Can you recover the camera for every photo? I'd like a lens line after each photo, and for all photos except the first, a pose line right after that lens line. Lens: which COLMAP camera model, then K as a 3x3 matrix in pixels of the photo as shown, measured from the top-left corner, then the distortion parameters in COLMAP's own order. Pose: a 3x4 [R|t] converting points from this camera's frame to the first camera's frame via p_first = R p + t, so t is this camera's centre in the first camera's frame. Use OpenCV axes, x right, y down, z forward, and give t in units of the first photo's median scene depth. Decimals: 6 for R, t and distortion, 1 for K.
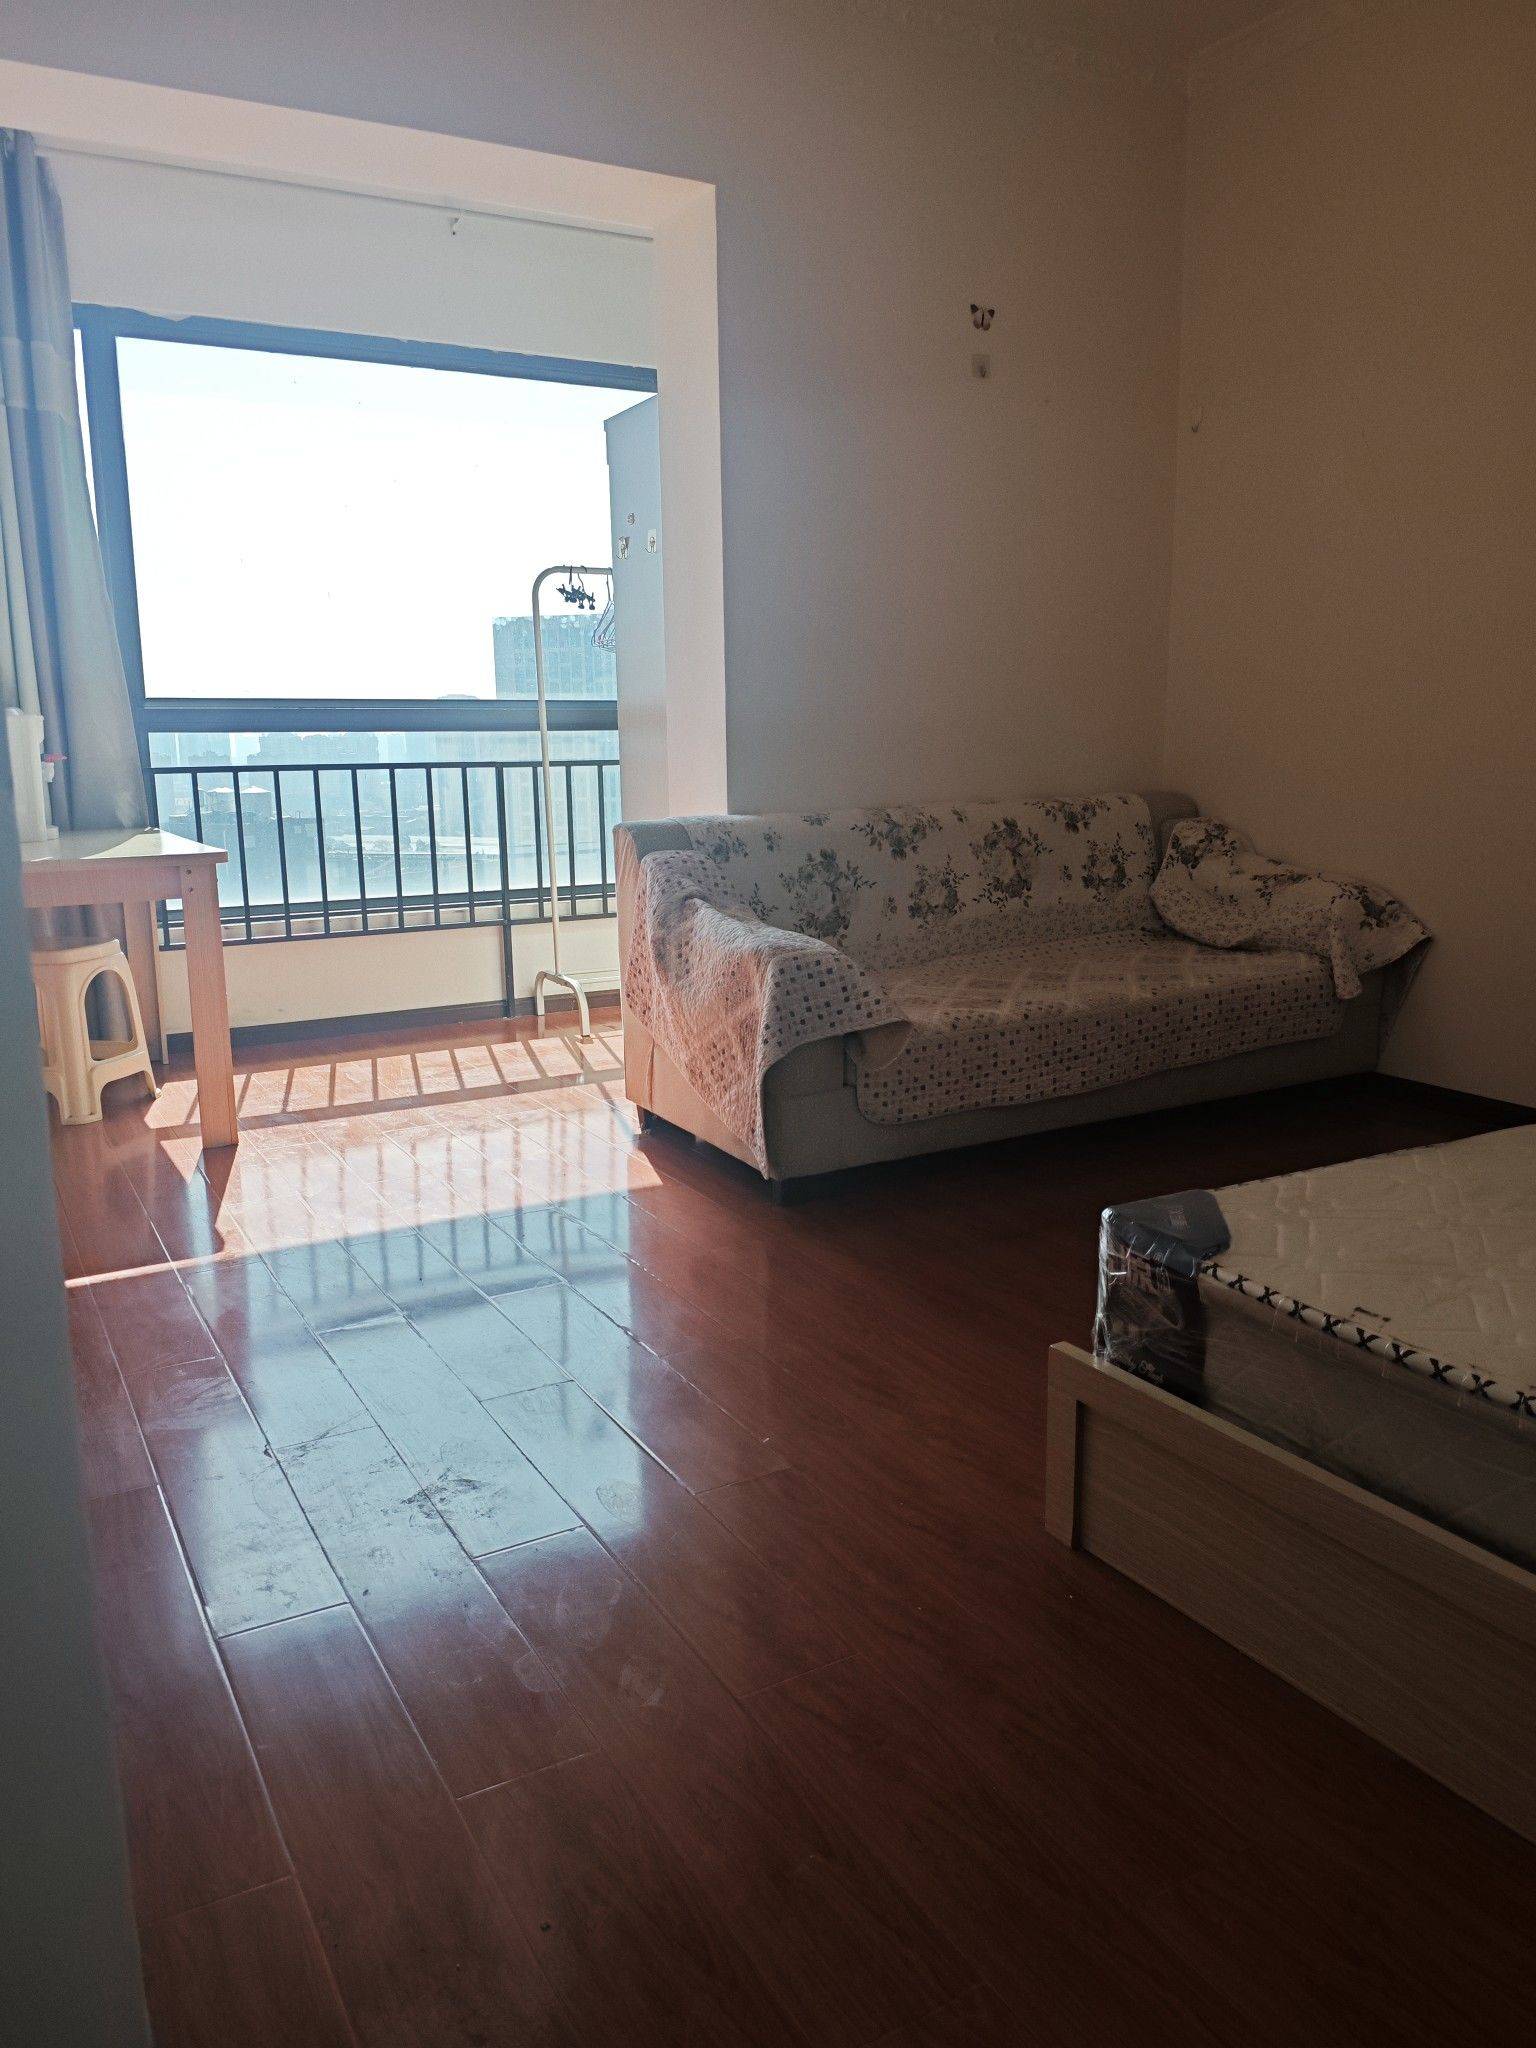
lens RADIAL K [[1502.5, 0, 768.6], [0, 1502.5, 1027.3], [0, 0, 1]] dist [-0.023360, -0.009933]
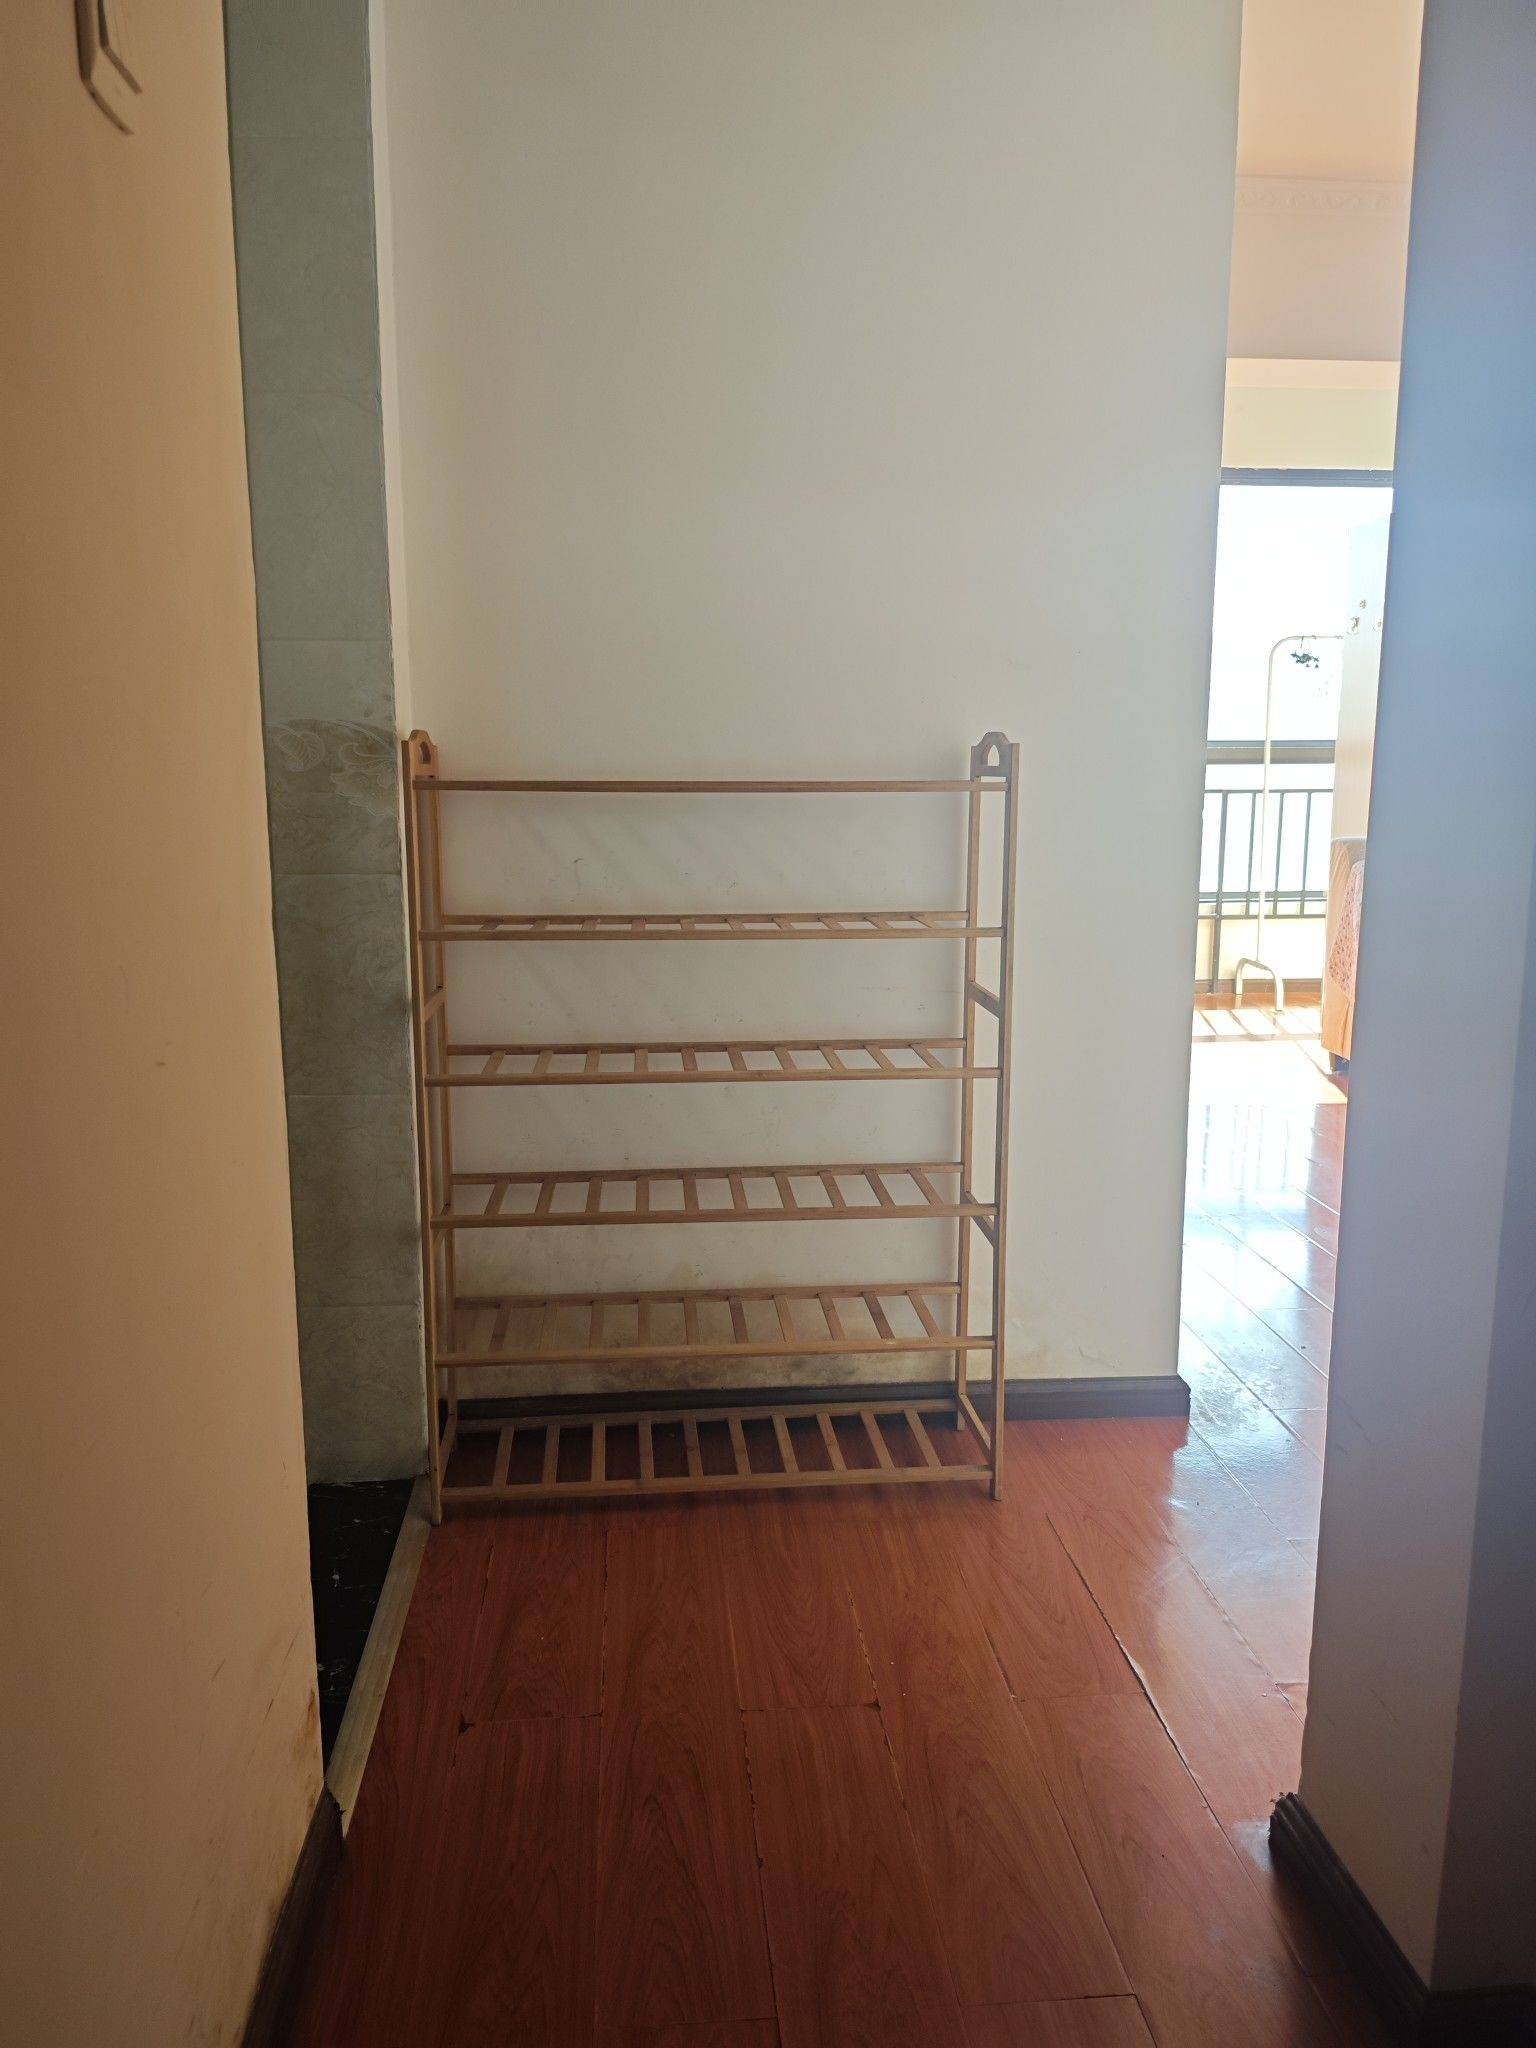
lens RADIAL K [[1502.5, 0, 761.3], [0, 1502.5, 1021.2], [0, 0, 1]] dist [-0.023360, -0.009933]
pose [[0.910850, 0.086519, -0.403567, -0.010624], [-0.094490, 0.995526, 0.000162, 0.052414], [0.401775, 0.037986, 0.914950, -0.290674]]
